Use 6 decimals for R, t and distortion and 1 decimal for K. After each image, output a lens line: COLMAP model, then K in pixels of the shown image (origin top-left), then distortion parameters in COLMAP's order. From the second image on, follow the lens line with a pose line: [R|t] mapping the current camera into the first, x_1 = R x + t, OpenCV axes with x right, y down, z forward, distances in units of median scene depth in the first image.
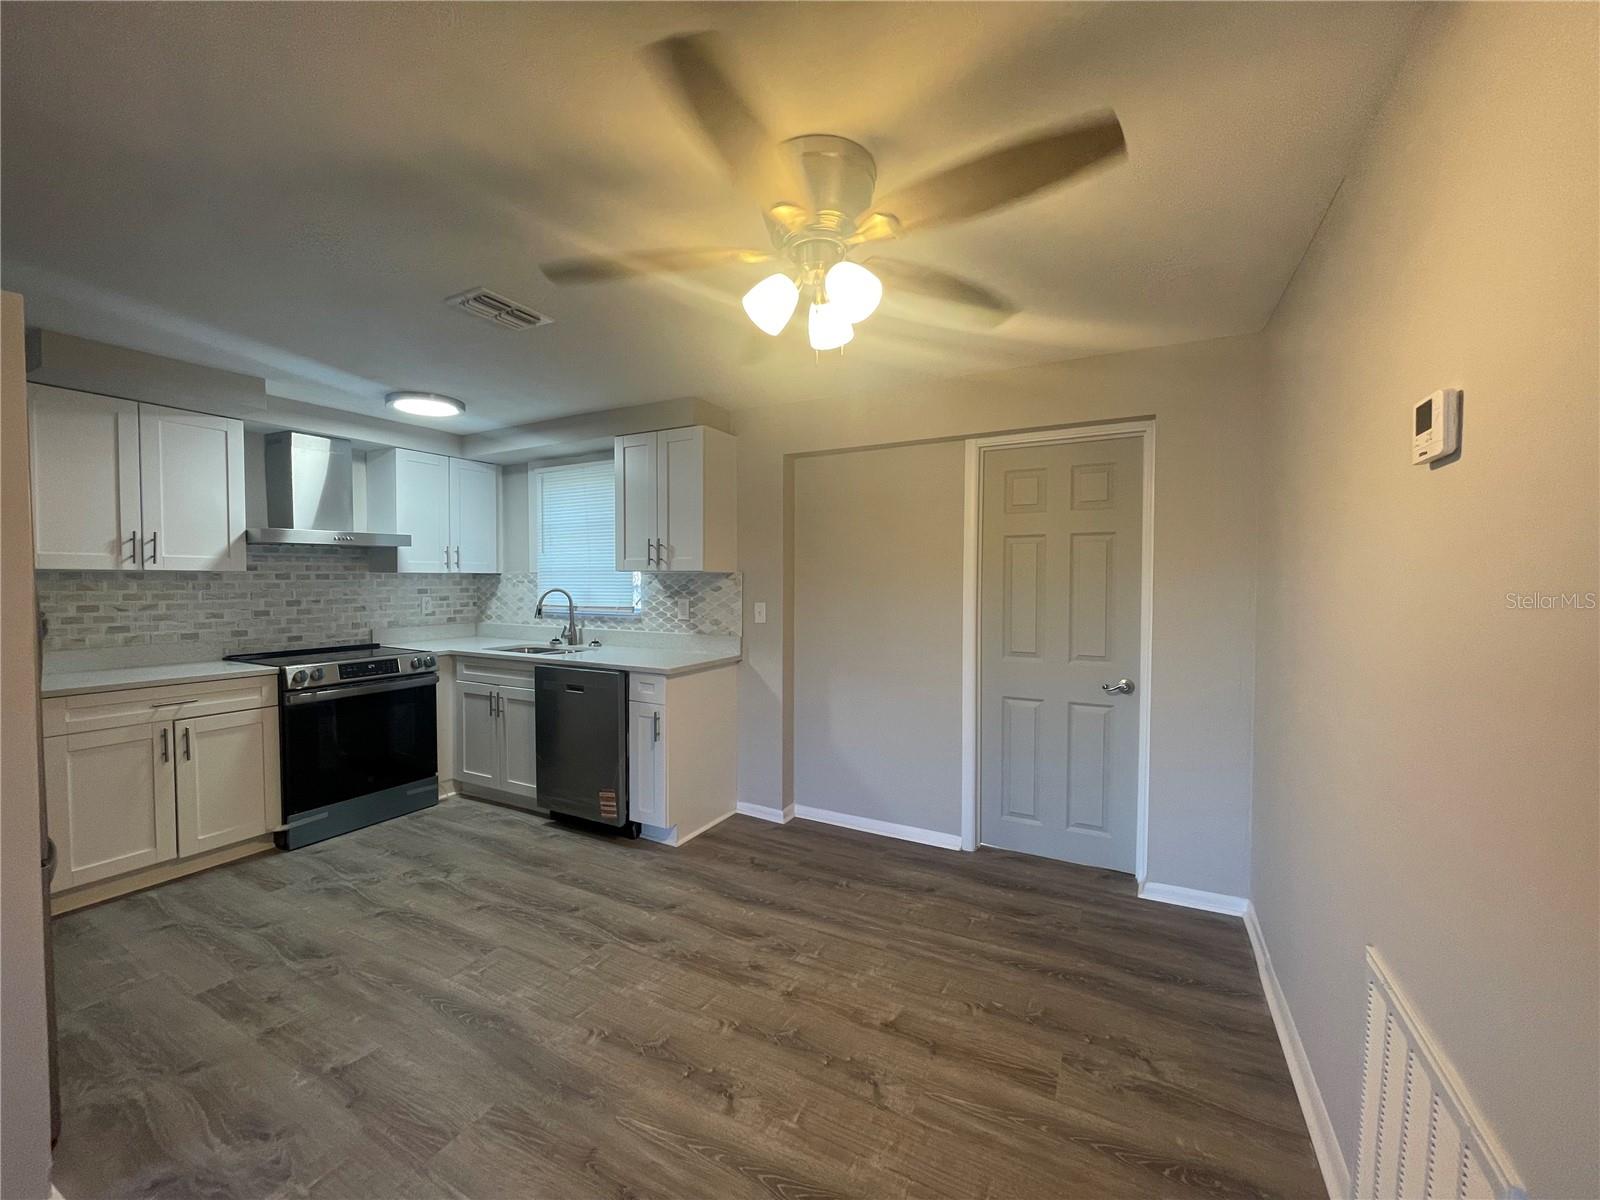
lens RADIAL K [[647.2, 0, 800.0], [0, 647.2, 600.0], [0, 0, 1]] dist [-0.010695, 0.004811]
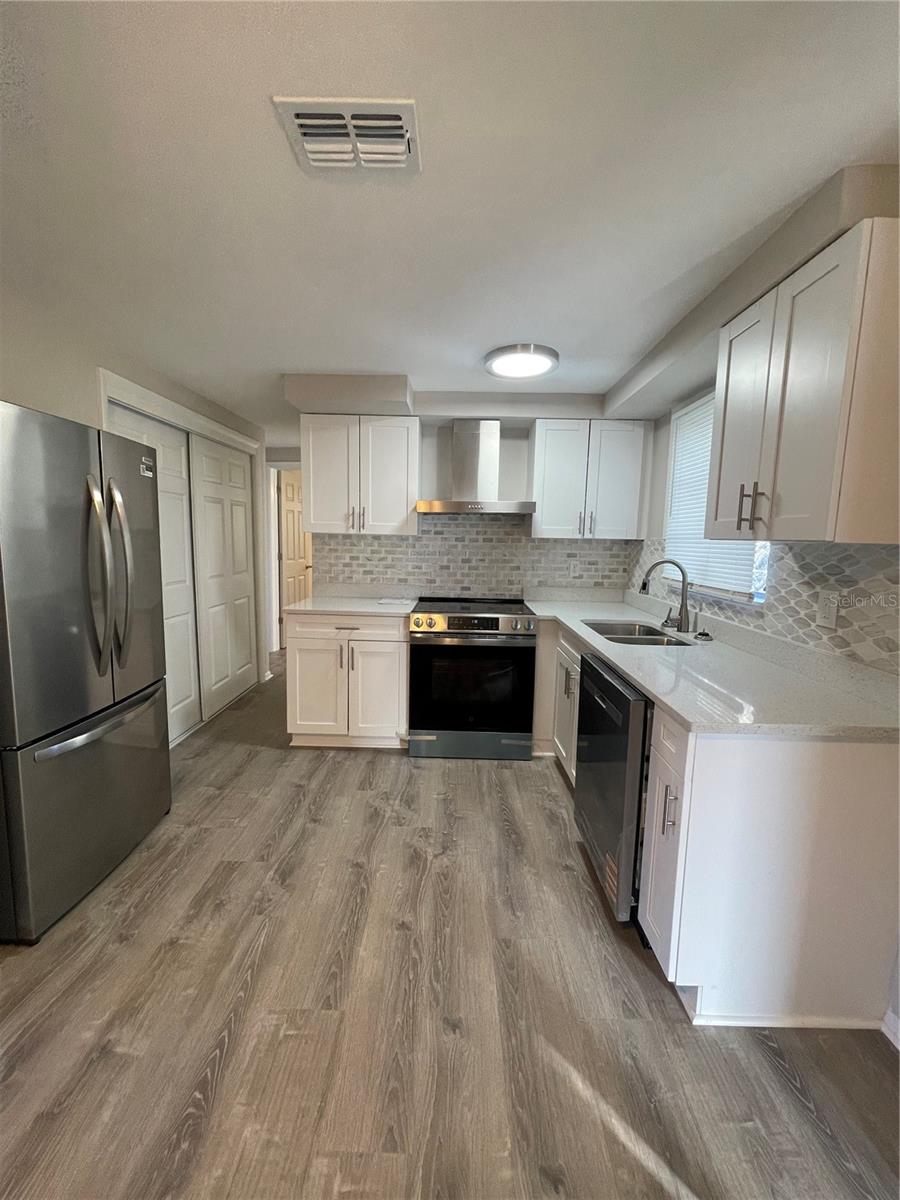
lens RADIAL K [[485.4, 0, 442.7], [0, 485.4, 592.3], [0, 0, 1]] dist [-0.010695, 0.004811]
pose [[0.457235, 0.110712, -0.882428, 0.038119], [-0.049632, 0.993851, 0.098975, -0.025707], [0.887960, -0.001458, 0.459919, 0.523961]]
